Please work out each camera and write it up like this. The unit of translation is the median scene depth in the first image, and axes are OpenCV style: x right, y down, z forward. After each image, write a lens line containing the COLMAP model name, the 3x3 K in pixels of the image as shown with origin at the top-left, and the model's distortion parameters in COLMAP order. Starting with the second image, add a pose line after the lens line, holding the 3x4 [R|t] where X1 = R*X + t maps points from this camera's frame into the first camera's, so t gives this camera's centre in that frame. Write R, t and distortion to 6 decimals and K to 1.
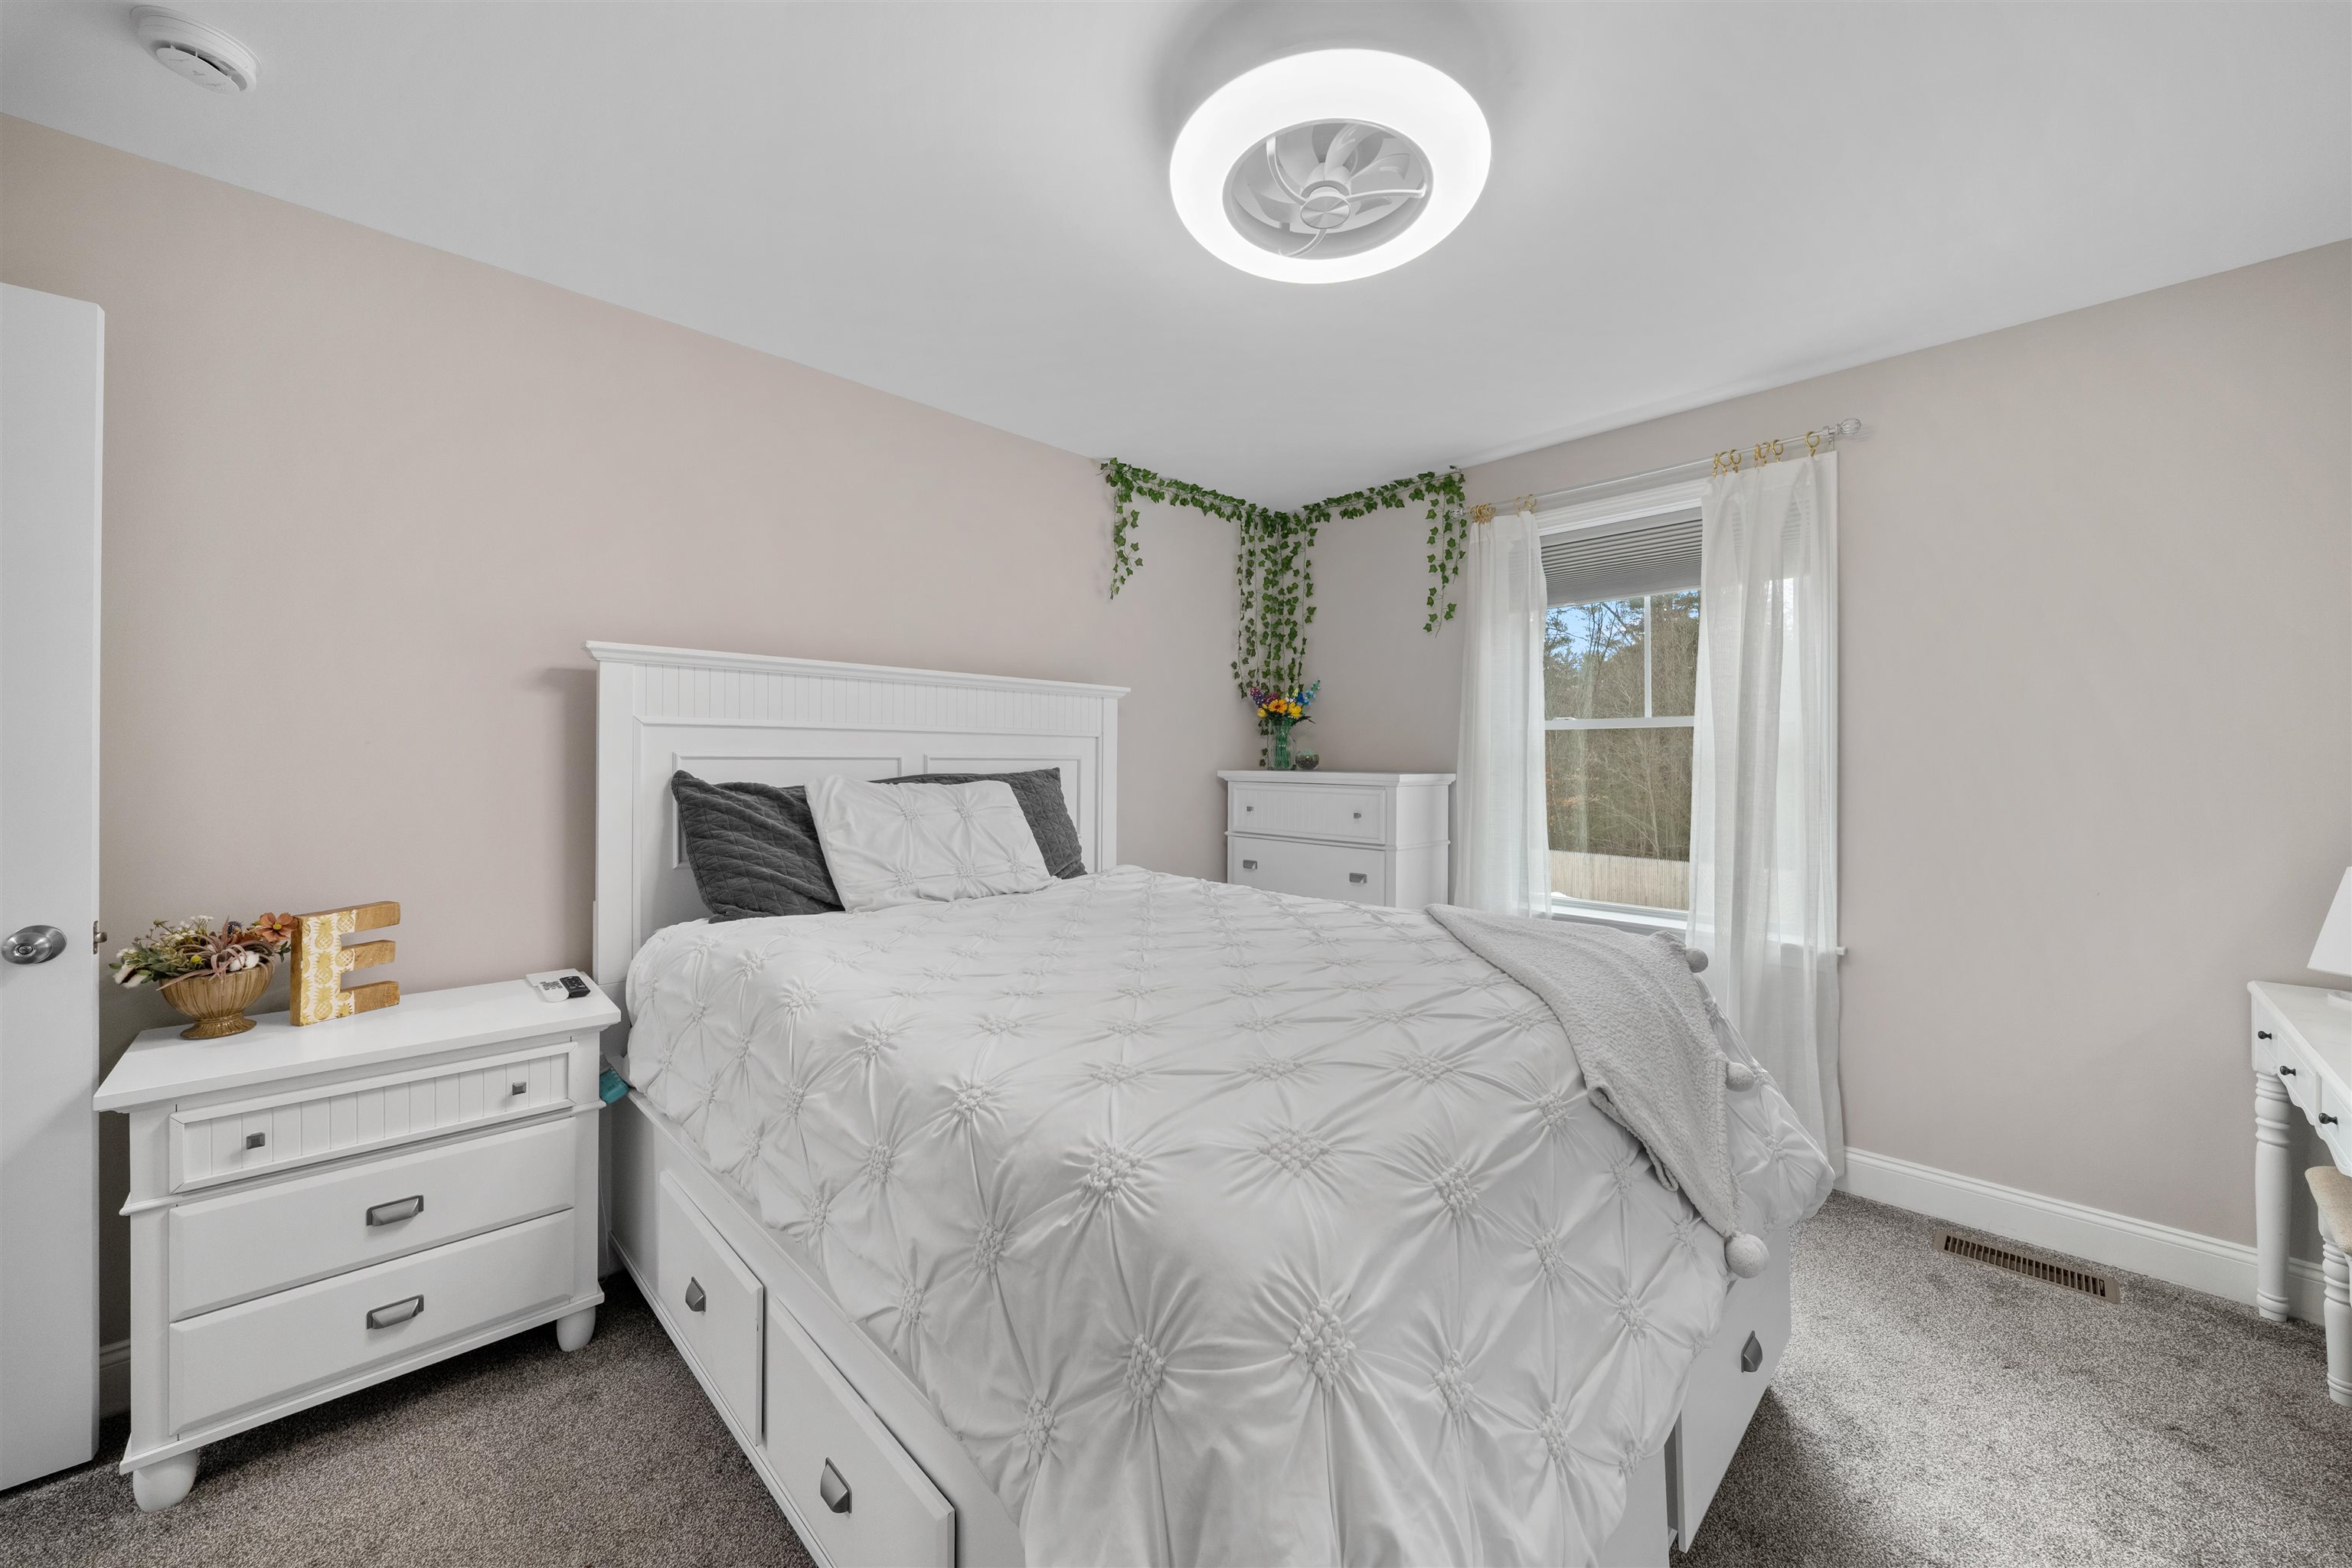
lens RADIAL K [[847.4, 0, 1178.5], [0, 847.4, 777.4], [0, 0, 1]] dist [0.001346, -0.003230]
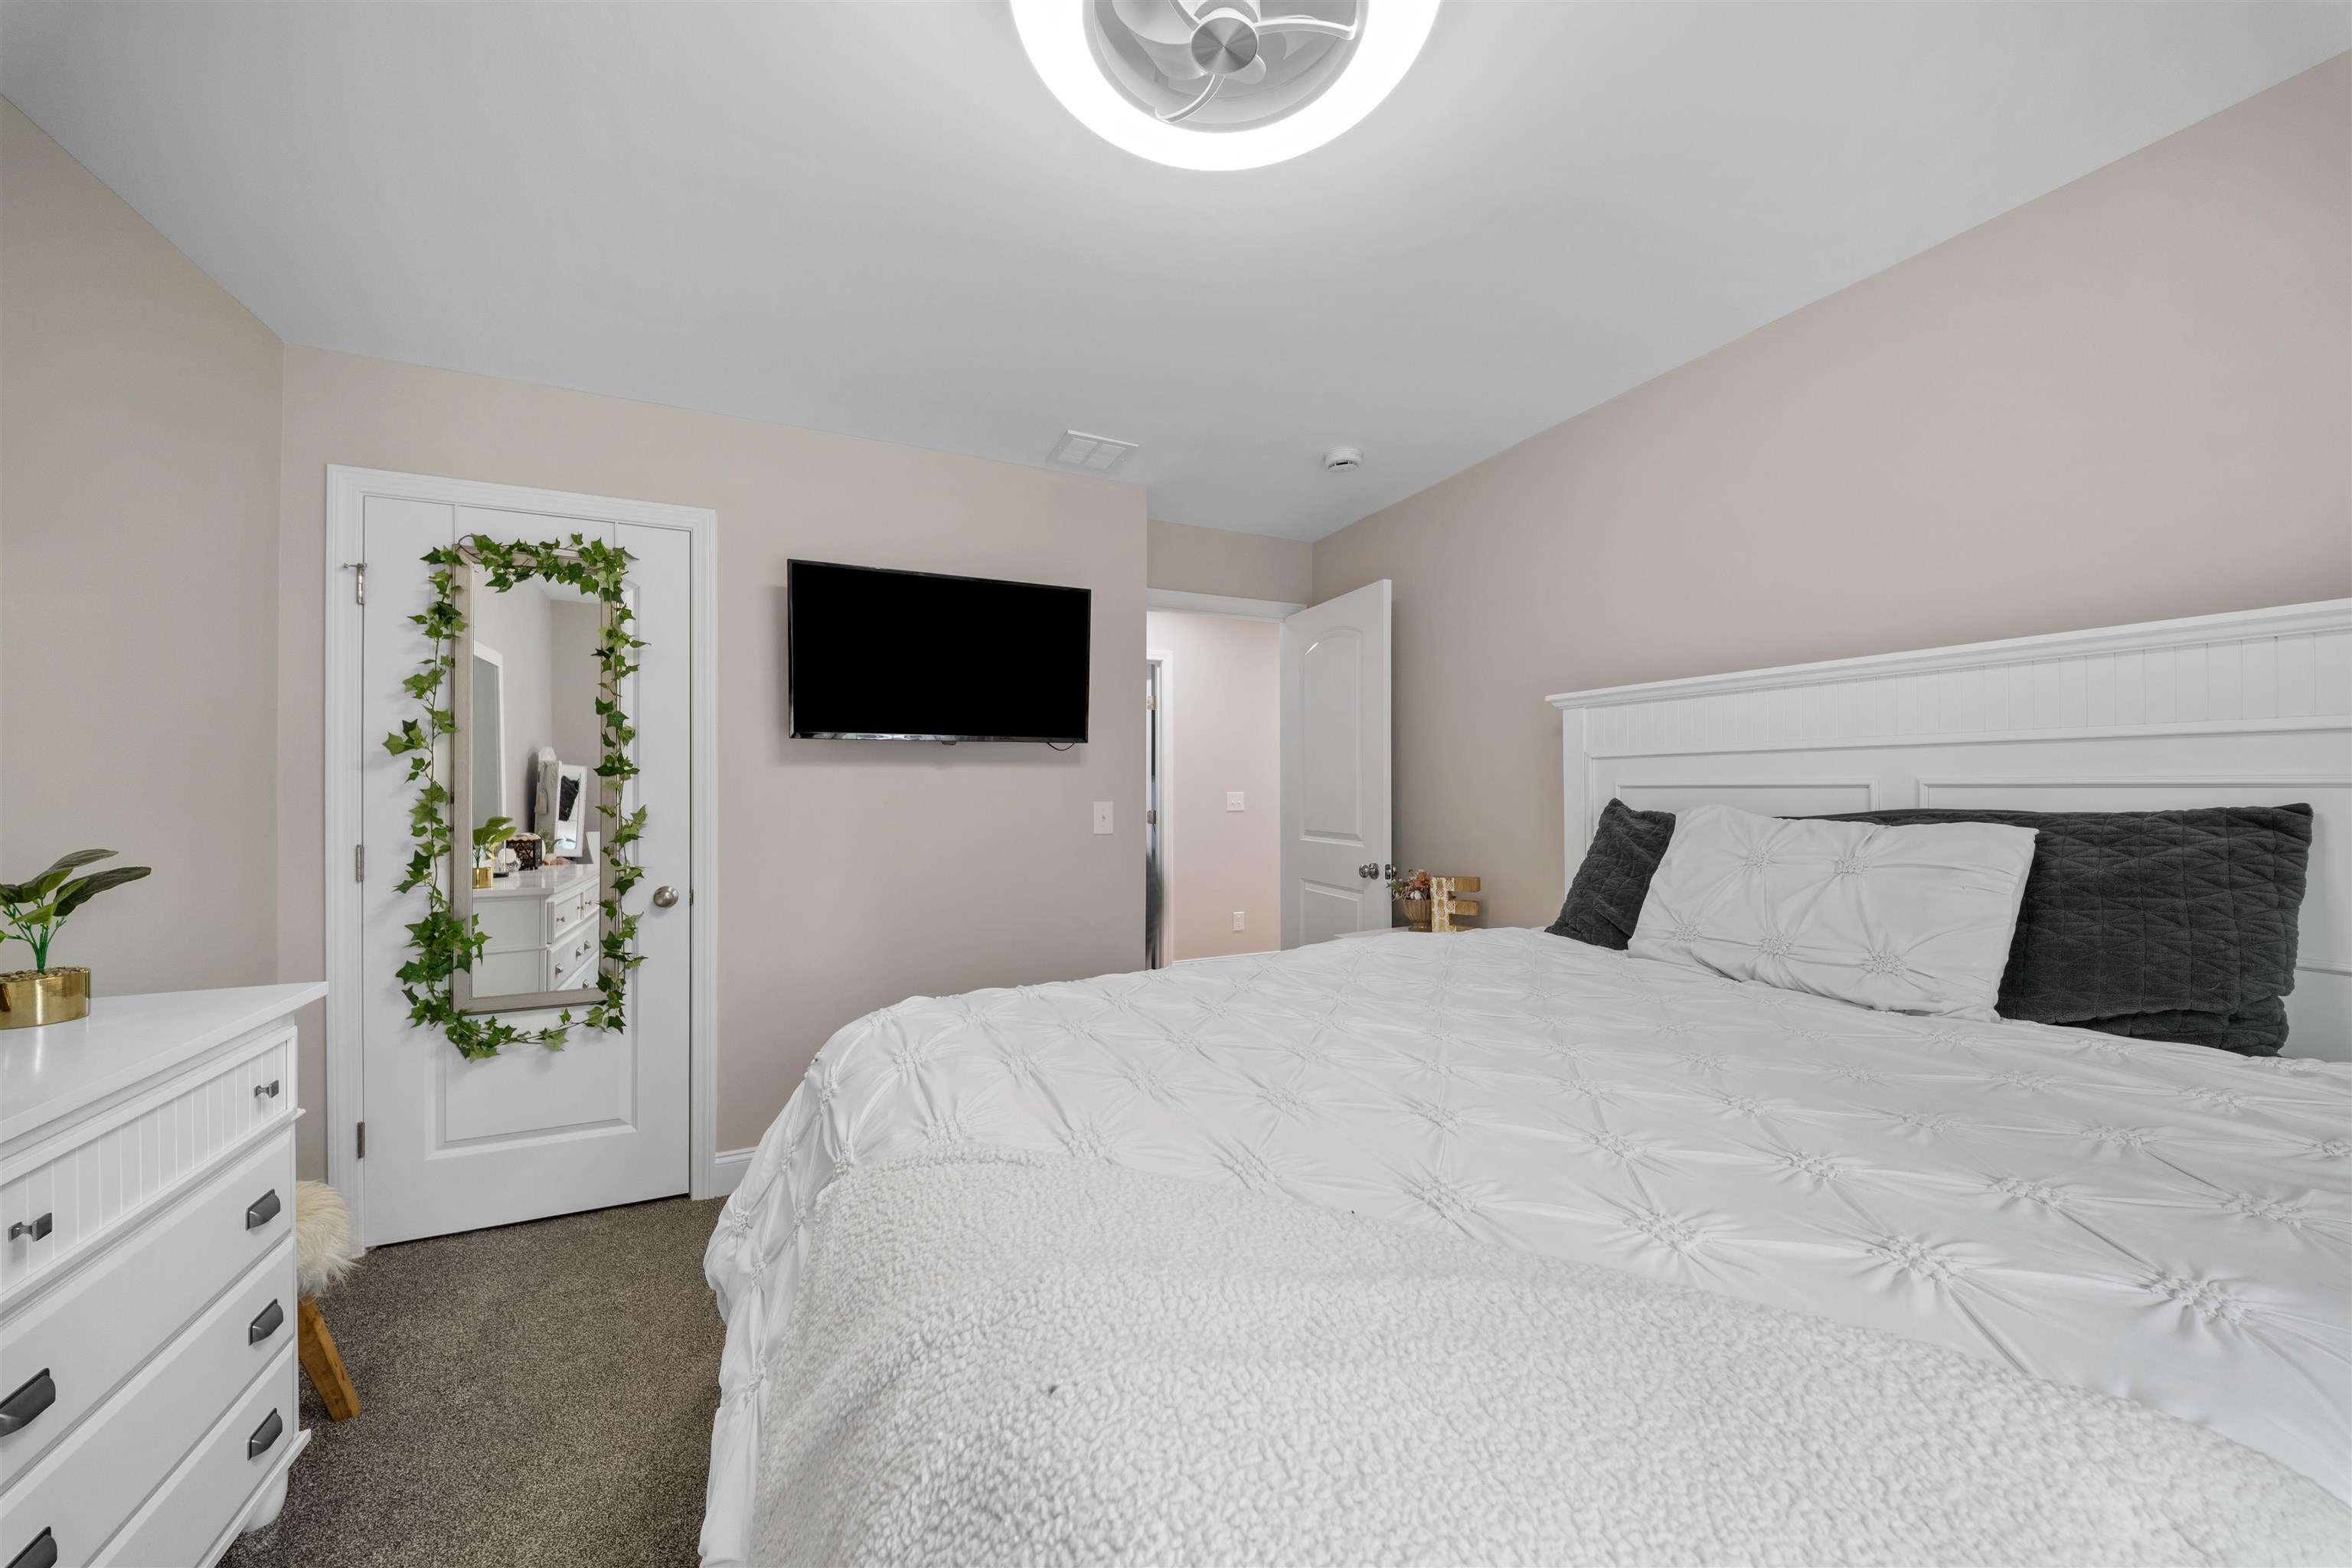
lens RADIAL K [[847.4, 0, 1178.5], [0, 847.4, 777.4], [0, 0, 1]] dist [0.001346, -0.003230]
pose [[-0.348685, -0.012703, -0.937154, 0.282755], [-0.018363, 0.999809, -0.006720, -0.007681], [0.937060, 0.014866, -0.348852, 0.377701]]
